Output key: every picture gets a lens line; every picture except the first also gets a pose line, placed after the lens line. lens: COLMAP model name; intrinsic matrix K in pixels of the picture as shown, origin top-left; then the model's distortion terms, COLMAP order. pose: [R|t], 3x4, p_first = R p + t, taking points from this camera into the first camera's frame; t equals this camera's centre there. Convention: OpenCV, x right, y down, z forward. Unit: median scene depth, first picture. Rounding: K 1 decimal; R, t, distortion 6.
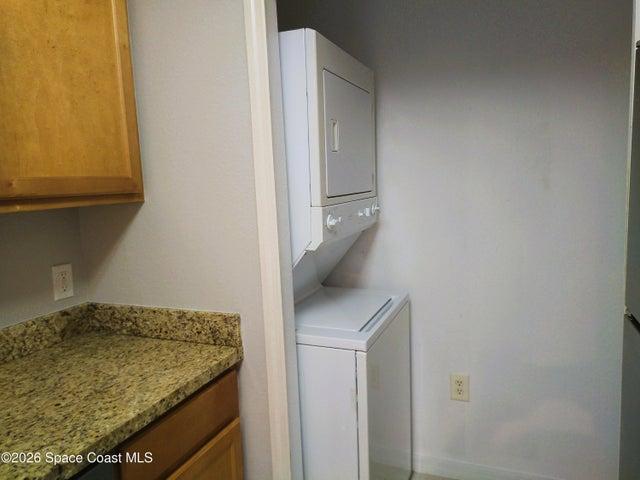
lens RADIAL K [[469.4, 0, 320.1], [0, 469.4, 223.2], [0, 0, 1]] dist [0.039486, -0.000104]
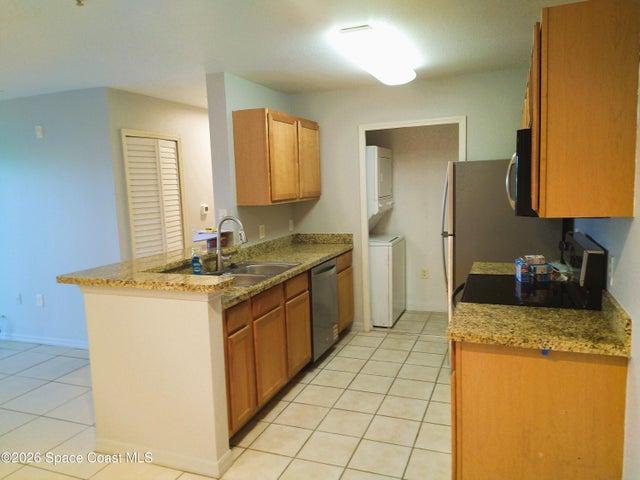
lens RADIAL K [[479.6, 0, 320.0], [0, 479.6, 240.0], [0, 0, 1]] dist [0.036575, -0.003572]
pose [[0.999821, 0.000837, 0.018903, -0.416964], [-0.001227, 0.999786, 0.020632, 0.155029], [-0.018882, -0.020652, 0.999608, -2.074329]]
